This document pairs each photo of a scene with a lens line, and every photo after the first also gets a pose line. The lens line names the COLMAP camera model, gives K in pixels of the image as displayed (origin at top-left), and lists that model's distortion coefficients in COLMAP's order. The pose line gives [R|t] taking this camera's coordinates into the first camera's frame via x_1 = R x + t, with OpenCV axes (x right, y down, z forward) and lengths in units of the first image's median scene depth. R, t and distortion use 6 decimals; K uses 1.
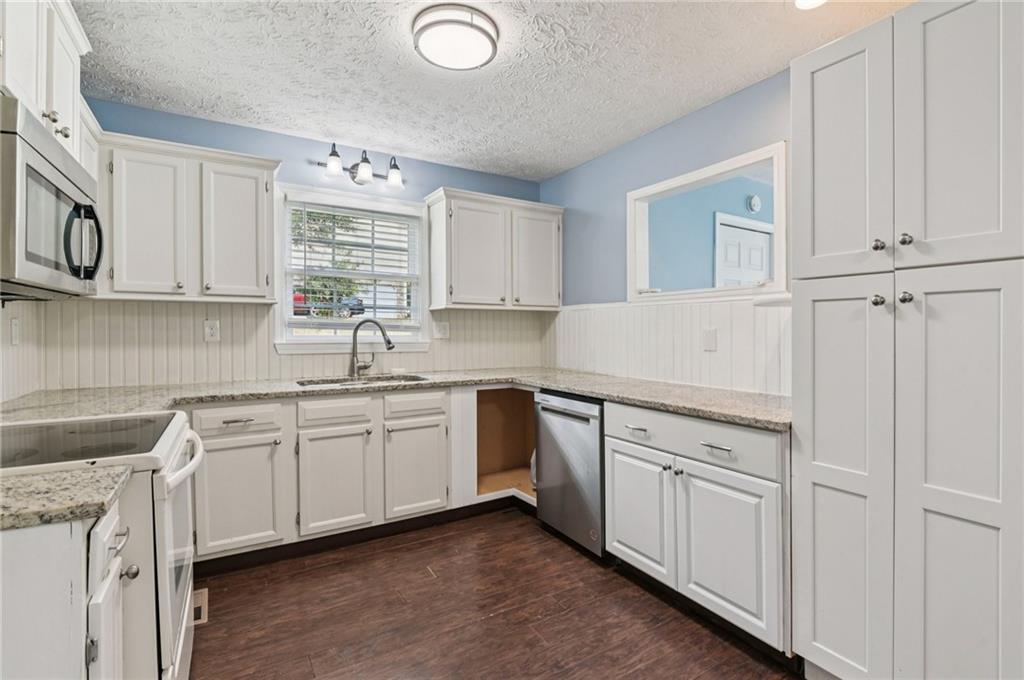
lens RADIAL K [[478.1, 0, 510.5], [0, 478.1, 331.7], [0, 0, 1]] dist [-0.013716, -0.001041]
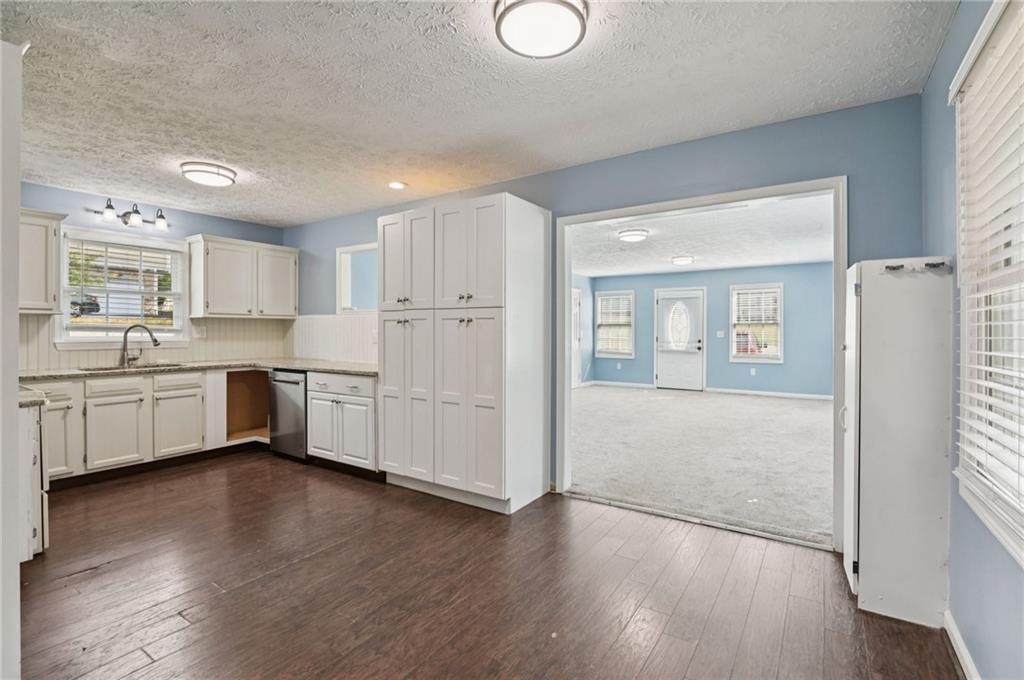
lens RADIAL K [[480.2, 0, 539.5], [0, 480.2, 323.4], [0, 0, 1]] dist [-0.001898, -0.011485]
pose [[0.891244, 0.005170, 0.453494, 0.135334], [0.002358, 0.999869, -0.016032, -0.005001], [-0.453517, 0.015357, 0.891115, -0.881809]]
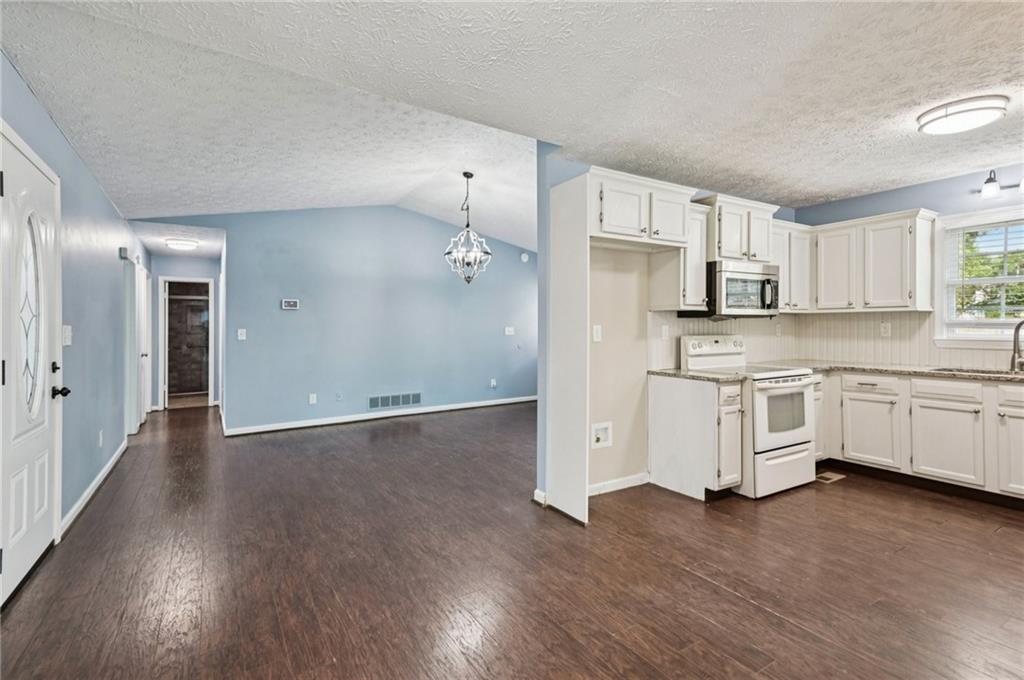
lens RADIAL K [[483.6, 0, 497.7], [0, 483.6, 331.4], [0, 0, 1]] dist [0.037388, -0.000096]
pose [[-0.021542, 0.006281, -0.999748, 0.979772], [0.001209, 0.999980, 0.006257, -0.007604], [0.999767, -0.001074, -0.021550, -0.208482]]
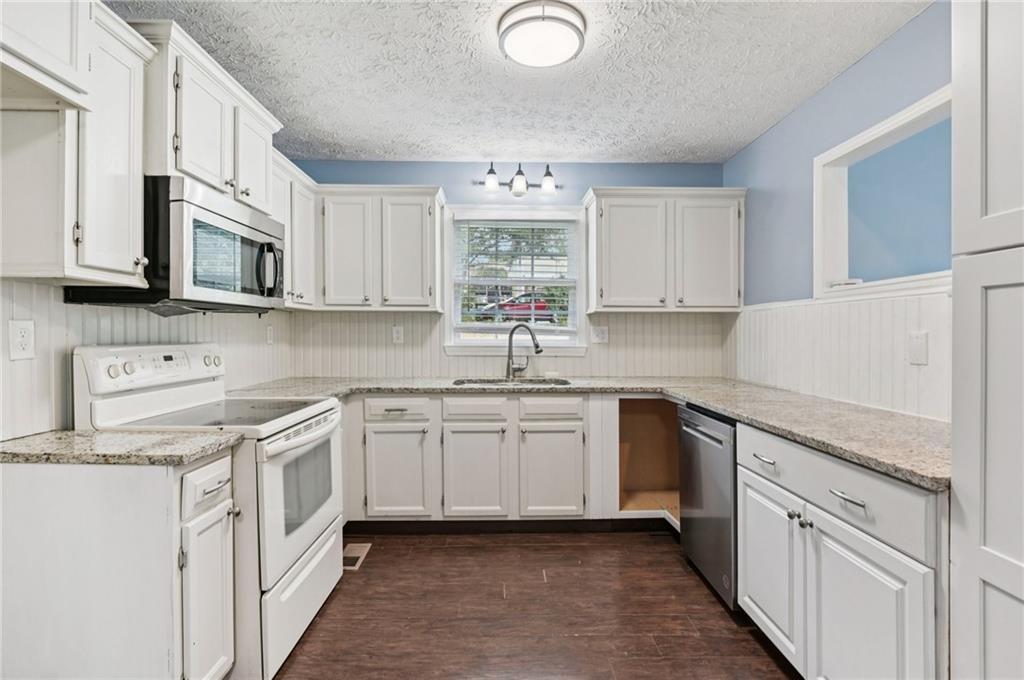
lens RADIAL K [[477.8, 0, 512.0], [0, 477.8, 340.0], [0, 0, 1]] dist [-0.012916, -0.001232]
pose [[0.864785, 0.007031, -0.502094, 0.235897], [-0.002999, 0.999956, 0.008837, -0.000137], [0.502134, -0.006136, 0.864768, 0.090256]]
